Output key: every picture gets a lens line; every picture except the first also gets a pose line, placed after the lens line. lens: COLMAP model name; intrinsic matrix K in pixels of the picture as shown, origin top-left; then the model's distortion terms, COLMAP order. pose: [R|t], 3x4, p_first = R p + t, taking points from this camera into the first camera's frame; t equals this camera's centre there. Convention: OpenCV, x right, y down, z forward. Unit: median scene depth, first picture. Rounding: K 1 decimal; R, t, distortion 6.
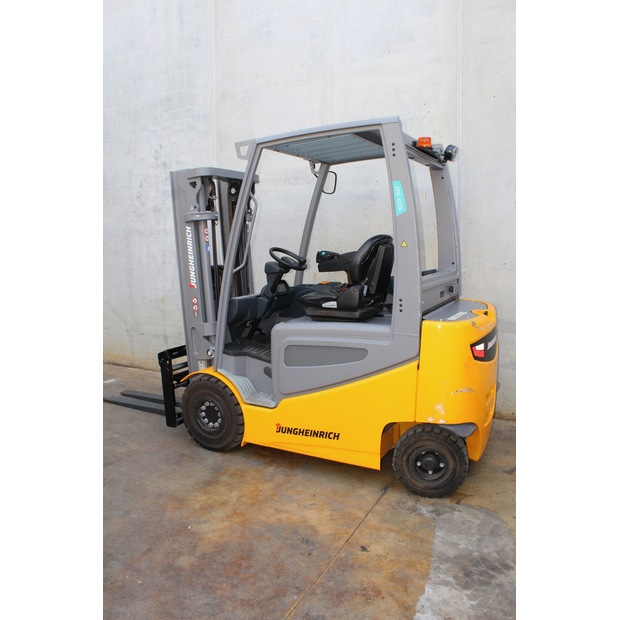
lens RADIAL K [[515.2, 0, 303.8], [0, 515.2, 313.6], [0, 0, 1]] dist [-0.158100, 0.129276]
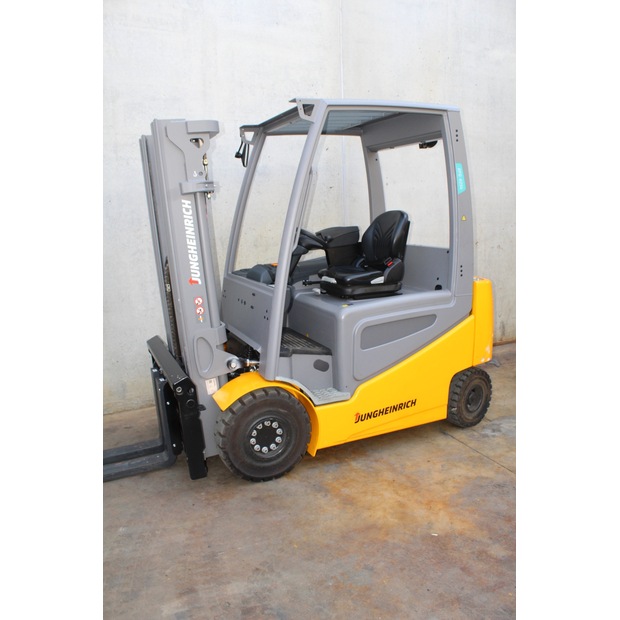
lens RADIAL K [[515.2, 0, 309.2], [0, 515.2, 313.2], [0, 0, 1]] dist [-0.158100, 0.129276]
pose [[0.594454, -0.156412, 0.788771, -0.711027], [0.132707, 0.986533, 0.095614, -0.058242], [-0.793104, 0.047837, 0.607205, 0.432245]]
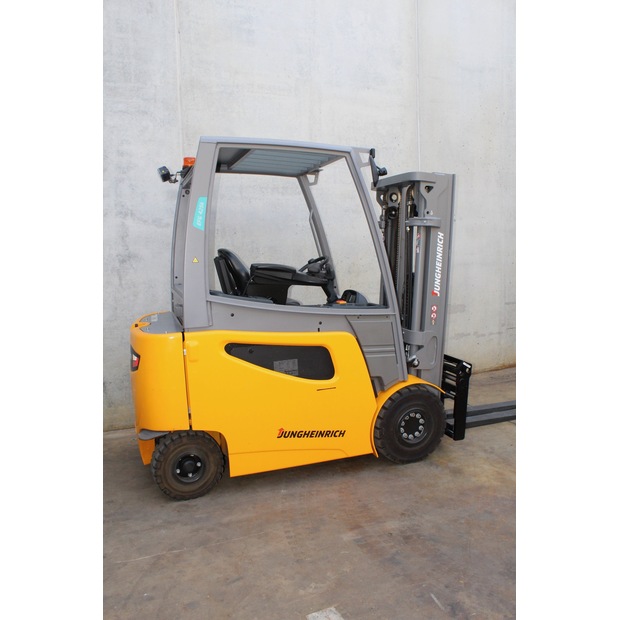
lens RADIAL K [[515.2, 0, 310.0], [0, 515.2, 315.0], [0, 0, 1]] dist [-0.158100, 0.129276]
pose [[0.619024, -0.106907, 0.778061, -0.982293], [0.130913, 0.990877, 0.031995, -0.057791], [-0.774384, 0.082052, 0.627373, 0.453411]]
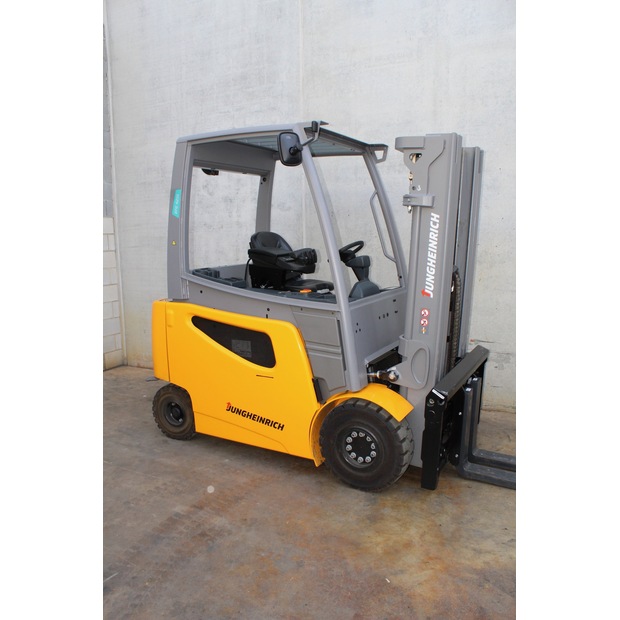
lens RADIAL K [[515.2, 0, 306.1], [0, 515.2, 315.2], [0, 0, 1]] dist [-0.158100, 0.129276]
pose [[0.999500, -0.011296, 0.029523, -0.269654], [0.010939, 0.999865, 0.012233, -0.015535], [-0.029658, -0.011904, 0.999489, 0.133569]]
